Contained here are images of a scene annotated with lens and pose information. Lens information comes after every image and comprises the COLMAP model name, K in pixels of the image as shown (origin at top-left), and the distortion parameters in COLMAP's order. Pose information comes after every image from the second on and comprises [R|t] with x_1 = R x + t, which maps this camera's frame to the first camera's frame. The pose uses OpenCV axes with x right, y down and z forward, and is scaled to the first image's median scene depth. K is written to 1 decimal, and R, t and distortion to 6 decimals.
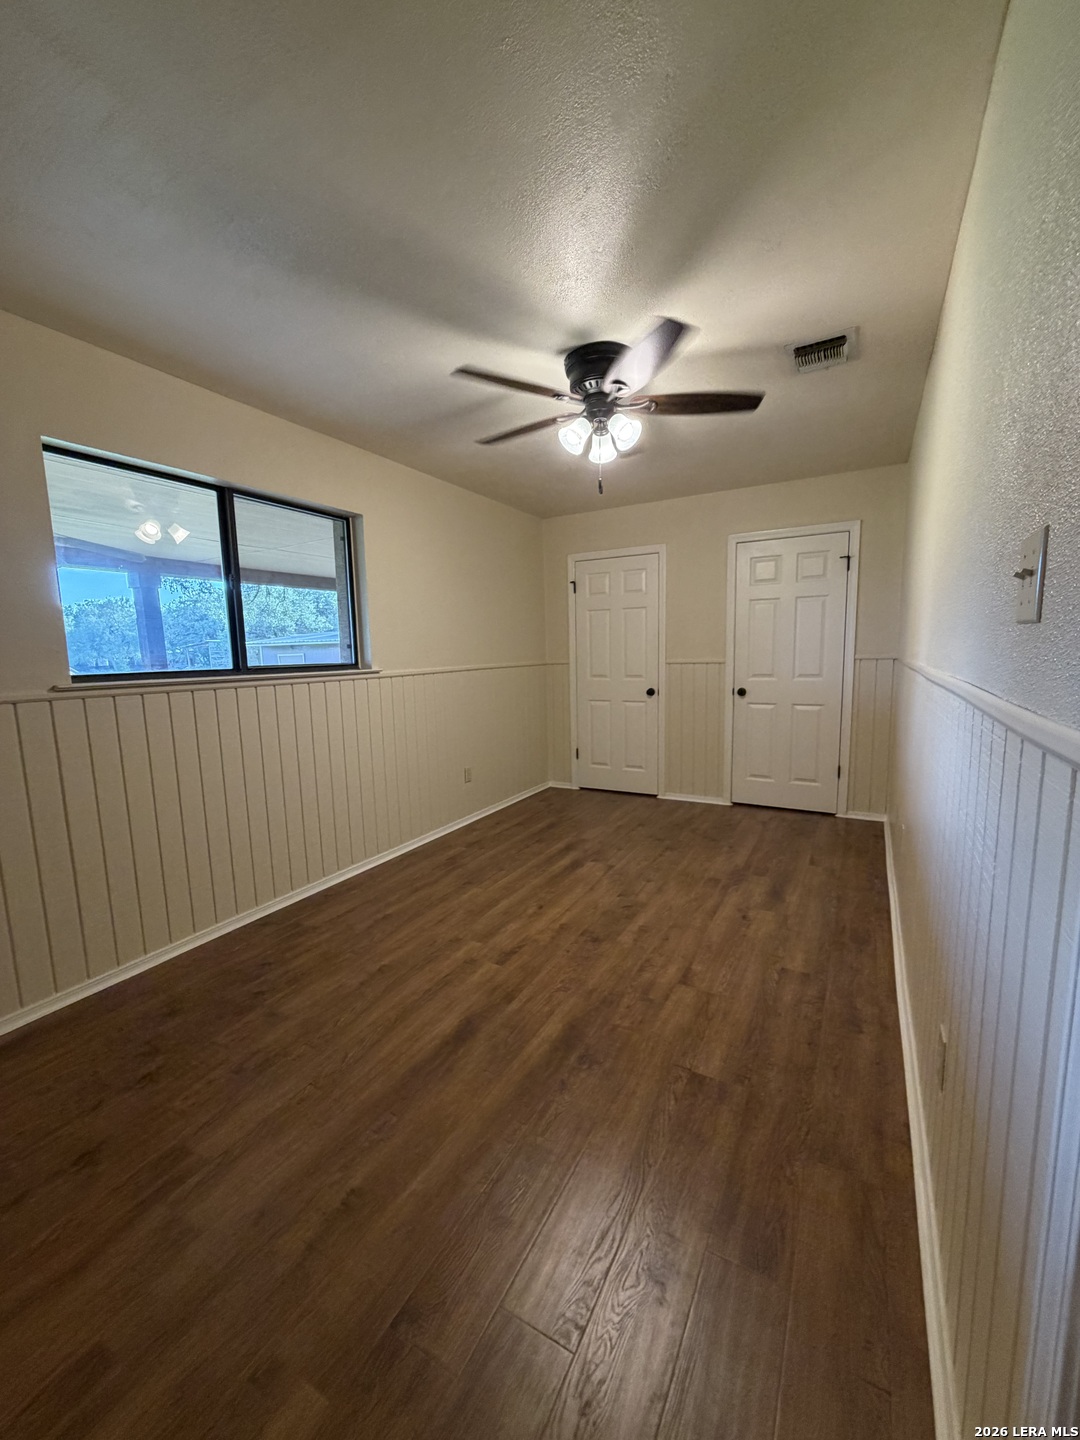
lens RADIAL K [[575.2, 0, 535.3], [0, 575.2, 723.5], [0, 0, 1]] dist [-0.001330, 0.000634]
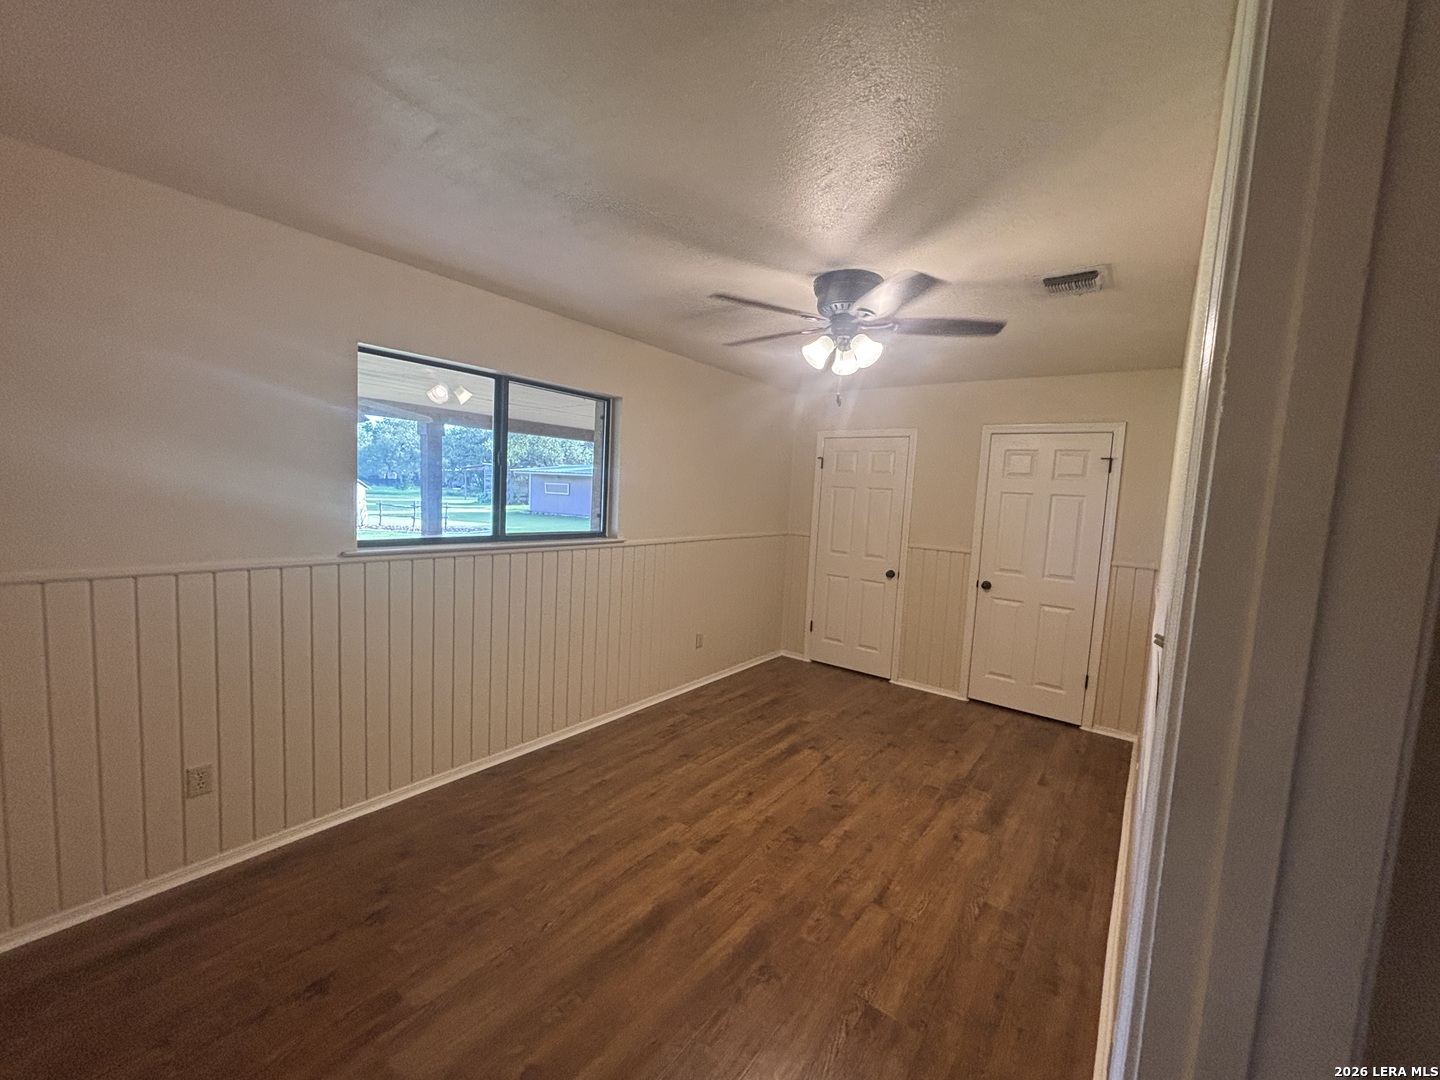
lens RADIAL K [[579.8, 0, 711.1], [0, 579.8, 535.6], [0, 0, 1]] dist [-0.001039, 0.001988]
pose [[0.987137, 0.085932, -0.134821, 0.046758], [-0.091949, 0.994998, -0.039050, -0.103274], [0.130791, 0.050944, 0.990100, -0.058409]]
